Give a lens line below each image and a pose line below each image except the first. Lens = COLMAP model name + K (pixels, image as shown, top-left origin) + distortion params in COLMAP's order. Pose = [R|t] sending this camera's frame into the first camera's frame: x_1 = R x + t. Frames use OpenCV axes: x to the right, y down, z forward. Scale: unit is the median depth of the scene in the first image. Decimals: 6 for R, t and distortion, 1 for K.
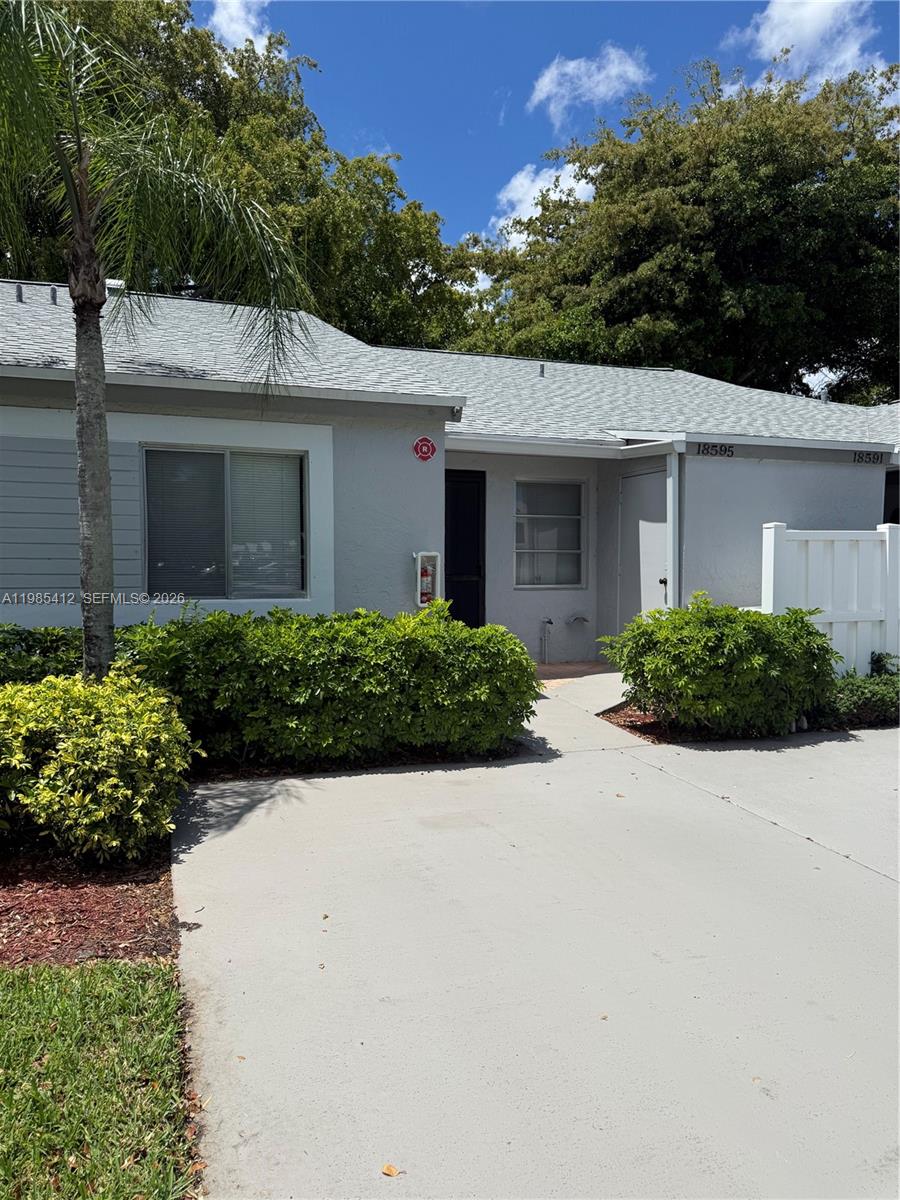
lens RADIAL K [[834.0, 0, 439.2], [0, 834.0, 602.5], [0, 0, 1]] dist [0.138875, -0.248043]
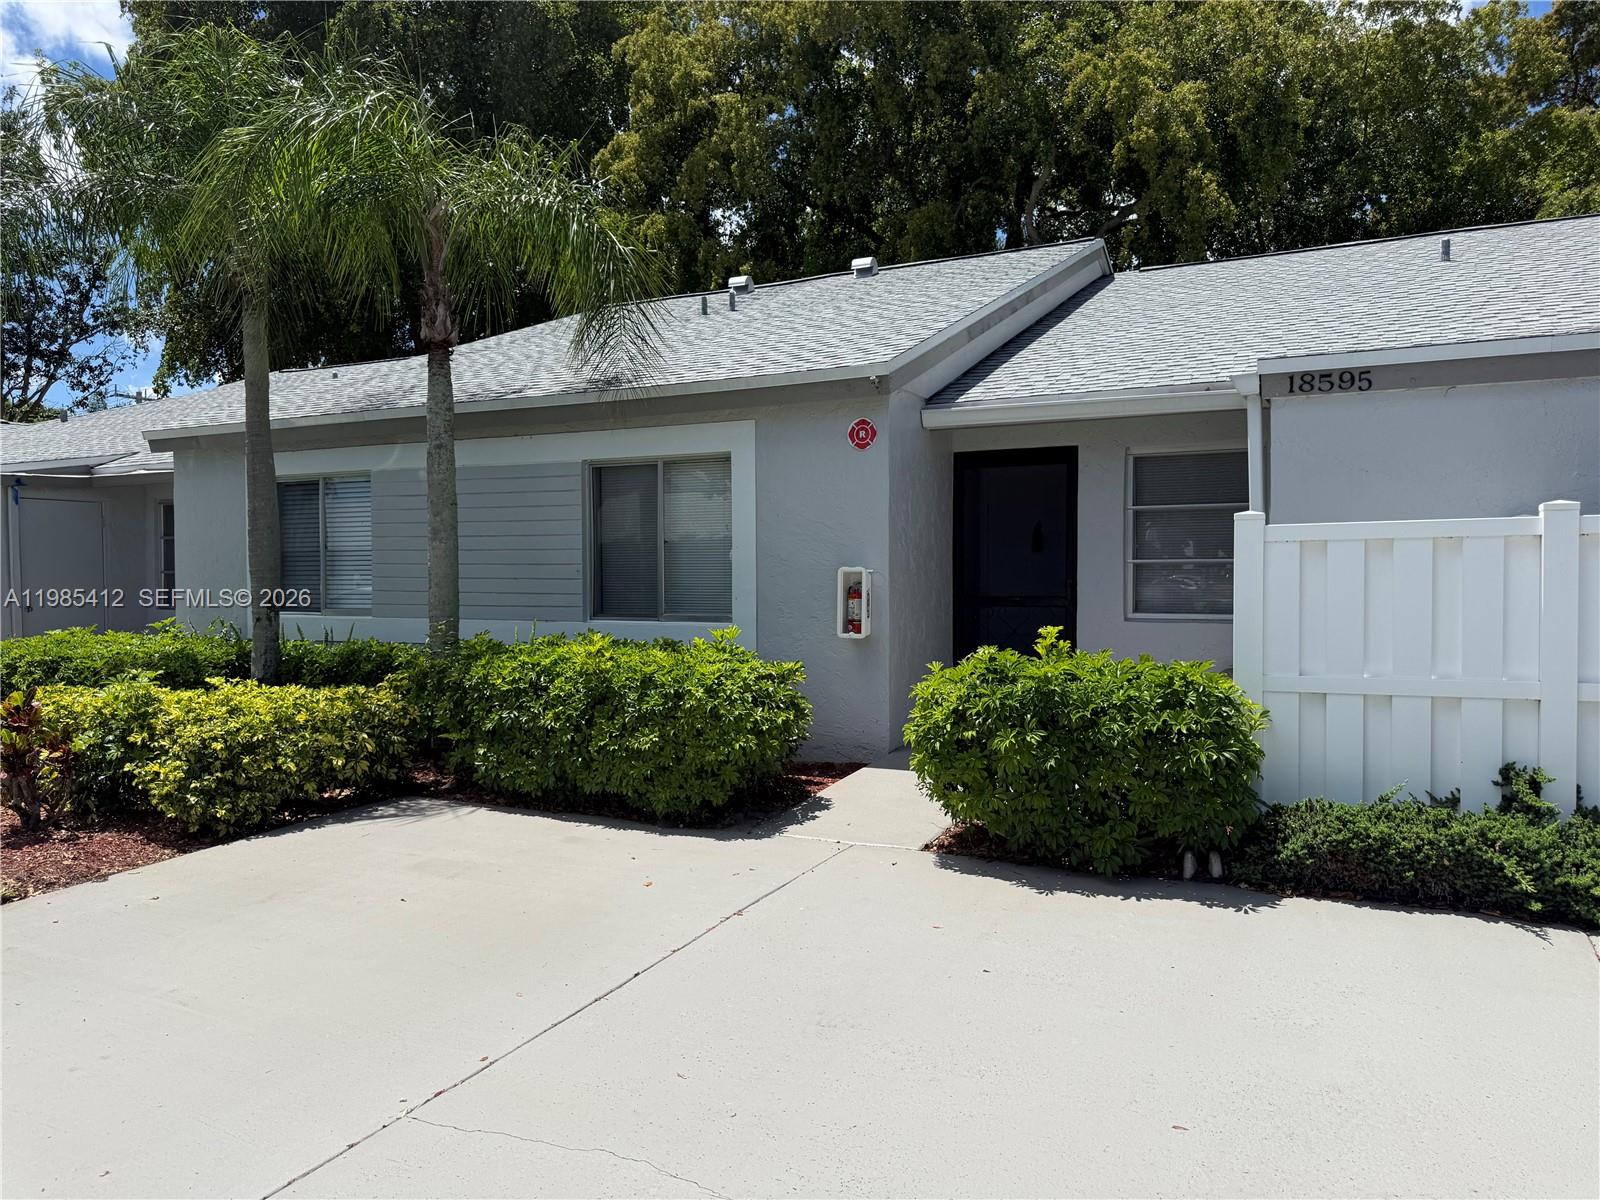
lens RADIAL K [[1112.0, 0, 789.3], [0, 1112.0, 605.1], [0, 0, 1]] dist [0.138875, -0.248043]
pose [[0.700536, 0.015180, -0.713456, 0.598625], [-0.028516, 0.999571, -0.006732, -0.014551], [0.713048, 0.025061, 0.700668, 0.207023]]
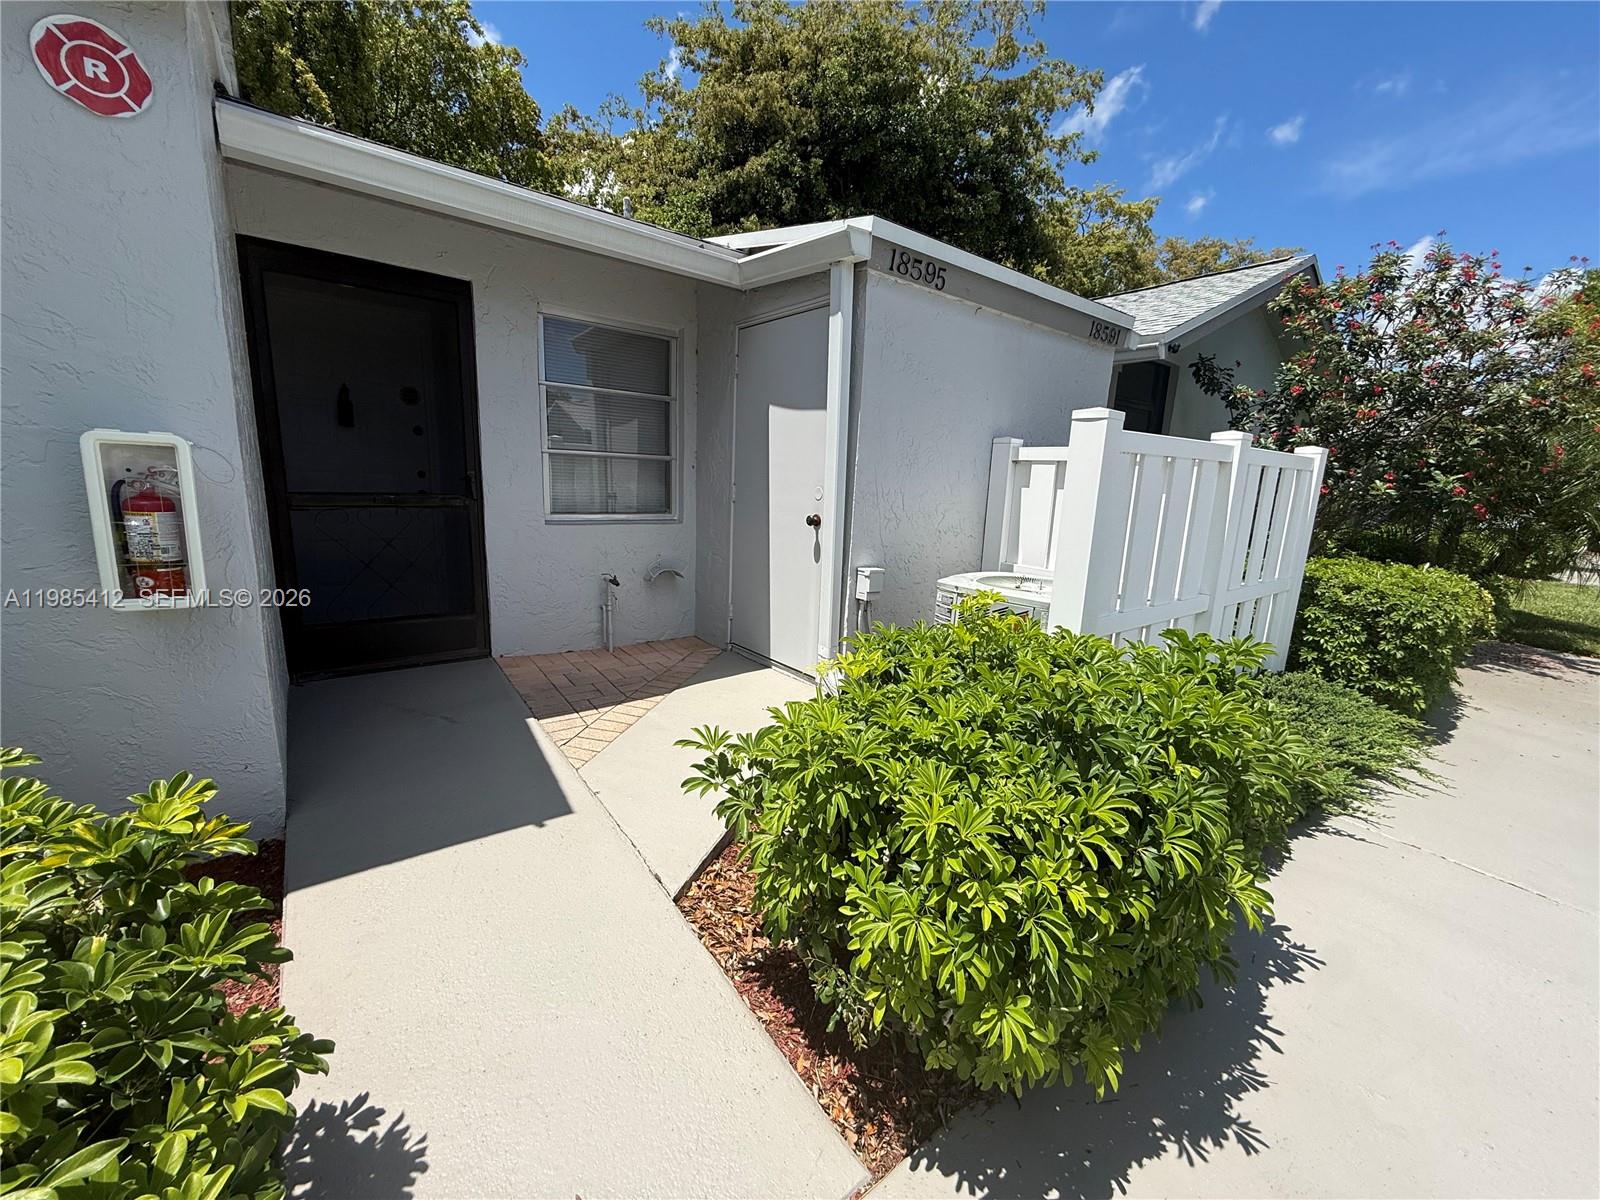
lens RADIAL K [[639.3, 0, 798.5], [0, 639.3, 602.2], [0, 0, 1]] dist [-0.000619, -0.000020]
pose [[0.946857, -0.024906, 0.320688, 0.123149], [-0.024962, 0.988302, 0.150456, -0.035037], [-0.320684, -0.150465, 0.935159, 0.609020]]
